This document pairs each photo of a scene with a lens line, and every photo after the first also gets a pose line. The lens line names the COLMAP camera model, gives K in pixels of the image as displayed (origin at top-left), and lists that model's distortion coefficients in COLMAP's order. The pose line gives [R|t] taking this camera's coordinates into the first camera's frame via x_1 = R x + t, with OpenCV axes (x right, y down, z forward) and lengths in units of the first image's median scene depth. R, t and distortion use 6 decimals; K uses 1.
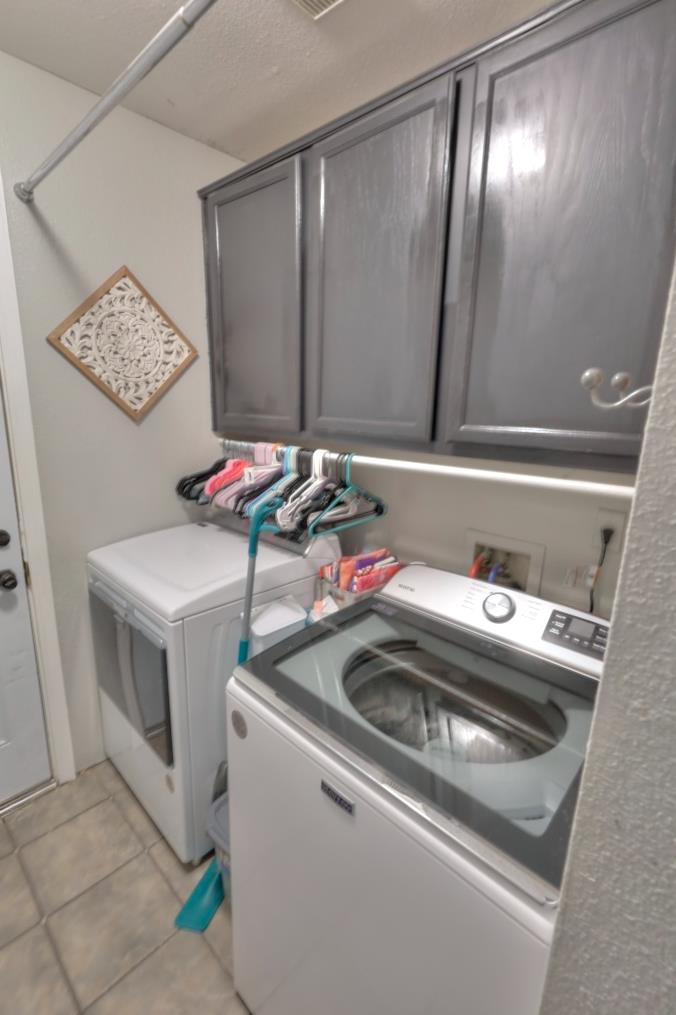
lens RADIAL K [[458.2, 0, 336.1], [0, 458.2, 507.8], [0, 0, 1]] dist [0.000812, -0.000734]
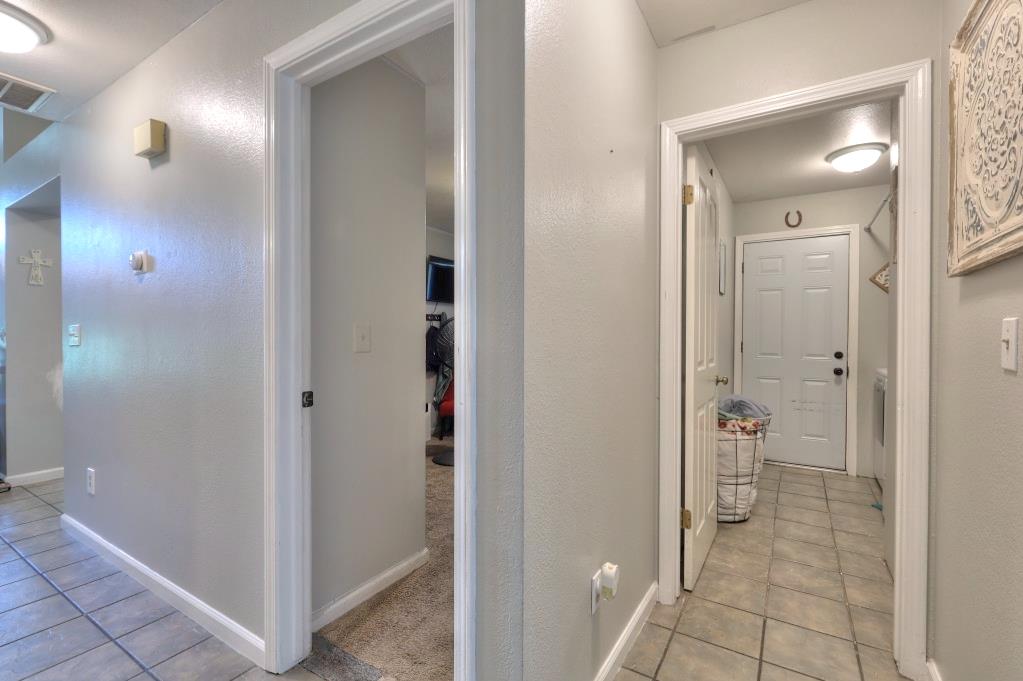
lens RADIAL K [[461.8, 0, 509.4], [0, 461.8, 340.3], [0, 0, 1]] dist [0.000812, -0.000734]
pose [[0.188314, -0.012062, -0.982035, 1.465165], [-0.227841, 0.972108, -0.055630, 0.546774], [0.955315, 0.234224, 0.180313, -1.260873]]
